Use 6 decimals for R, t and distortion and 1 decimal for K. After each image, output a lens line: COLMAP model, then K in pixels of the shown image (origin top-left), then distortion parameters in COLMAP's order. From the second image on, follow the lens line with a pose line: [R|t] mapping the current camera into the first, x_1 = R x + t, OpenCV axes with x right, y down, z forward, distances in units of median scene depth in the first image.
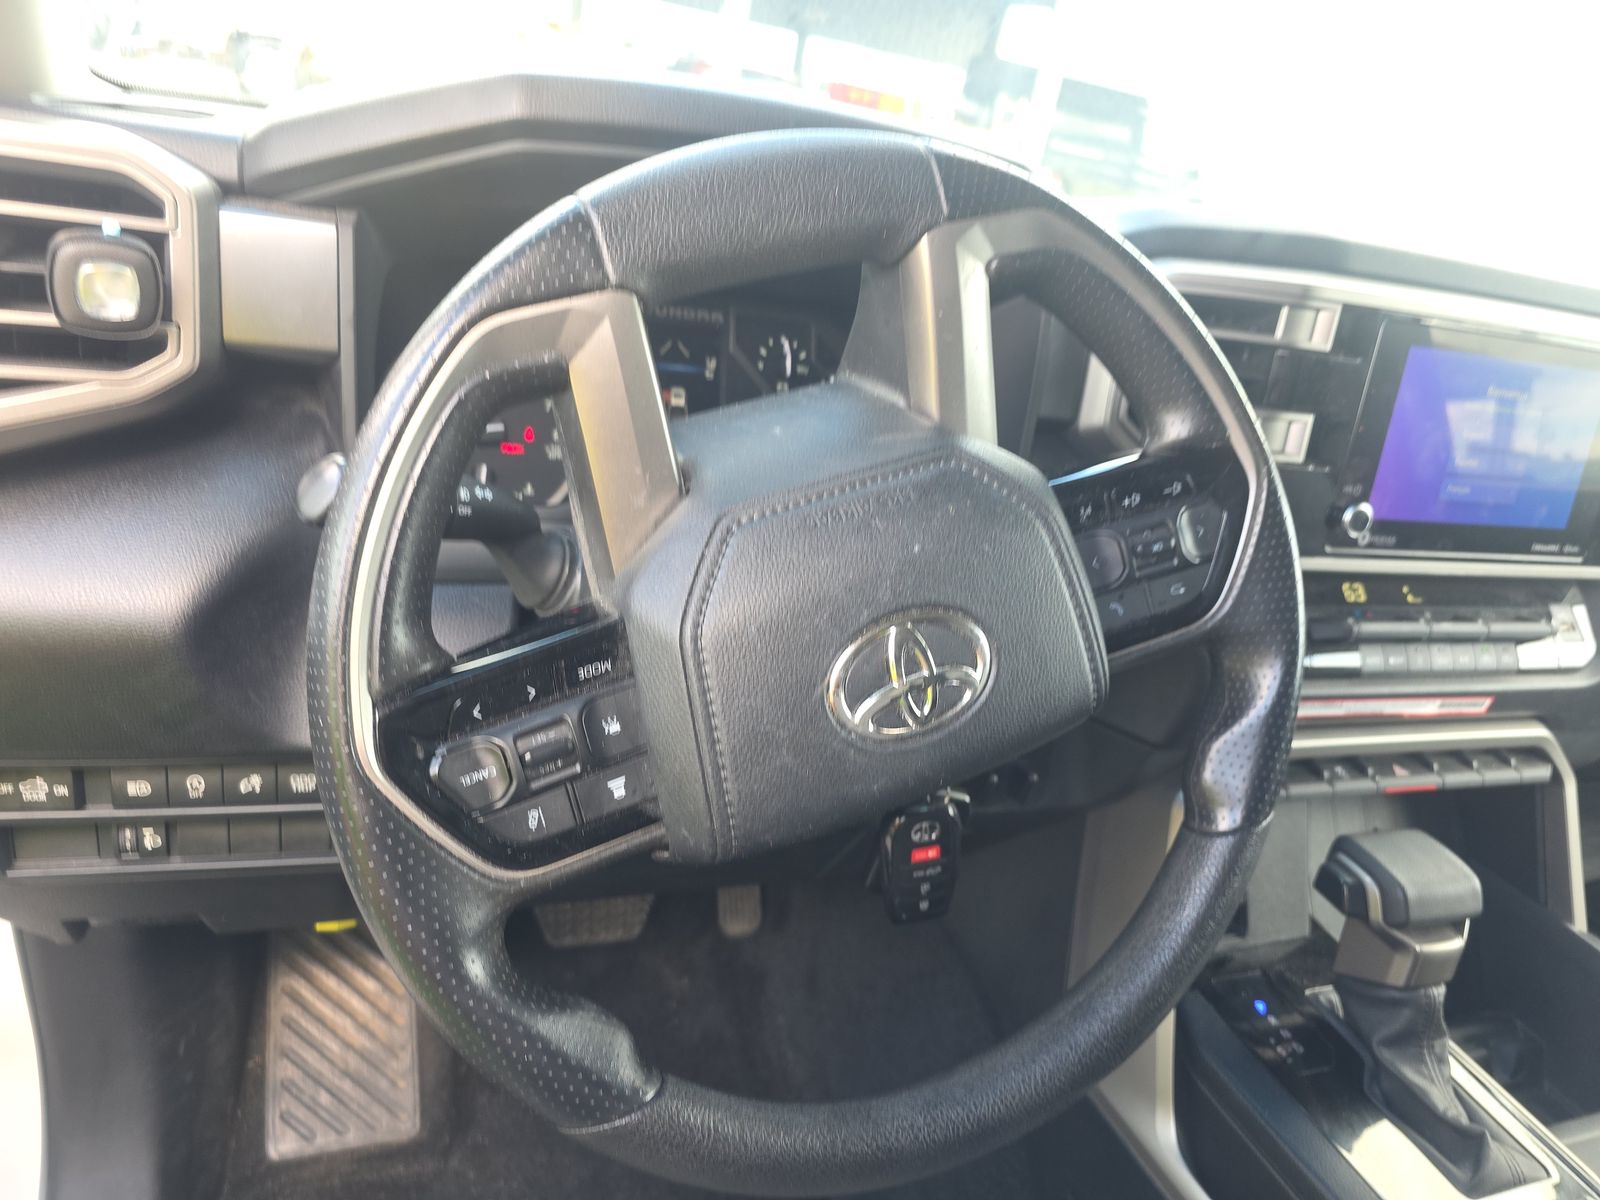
lens RADIAL K [[1110.9, 0, 796.8], [0, 1110.9, 609.5], [0, 0, 1]] dist [0.056668, -0.058513]
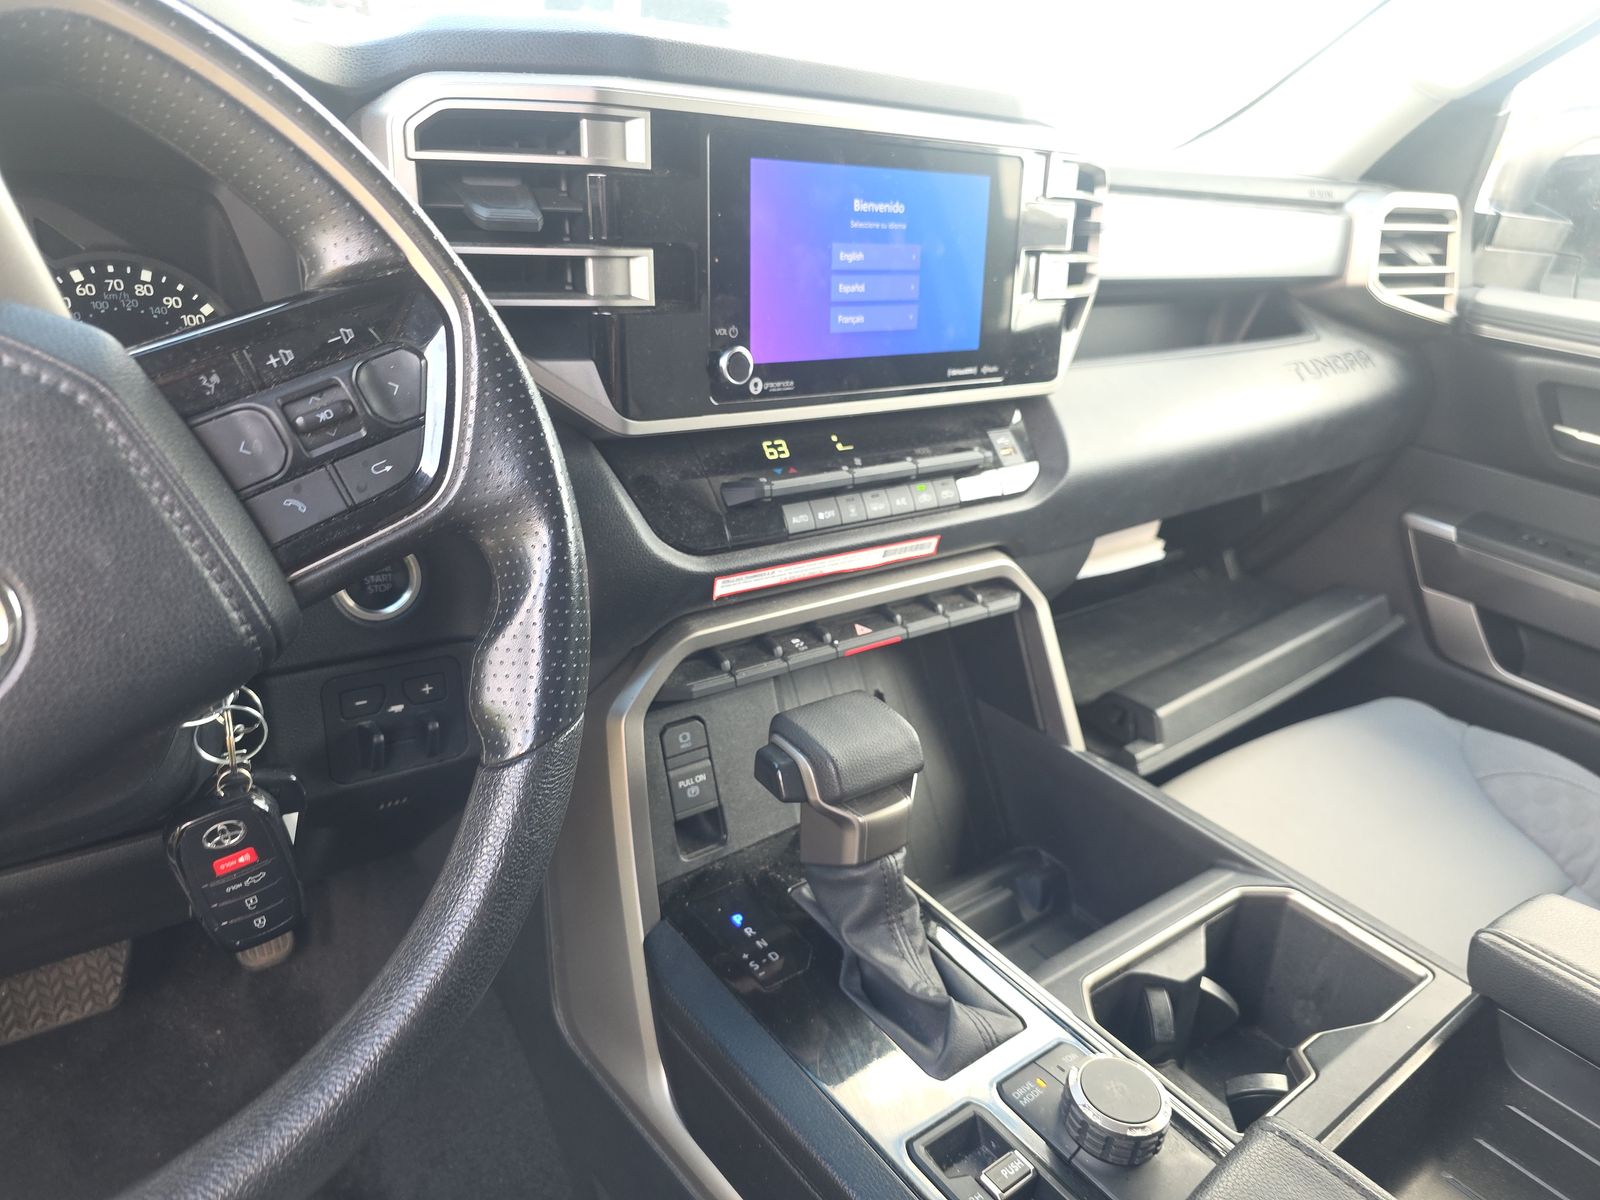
lens RADIAL K [[1110.9, 0, 789.9], [0, 1110.9, 589.9], [0, 0, 1]] dist [0.056668, -0.058513]
pose [[0.950978, -0.185399, 0.247524, 0.263233], [0.174949, 0.982510, 0.063770, 0.042099], [-0.255018, -0.017340, 0.966781, 0.122155]]
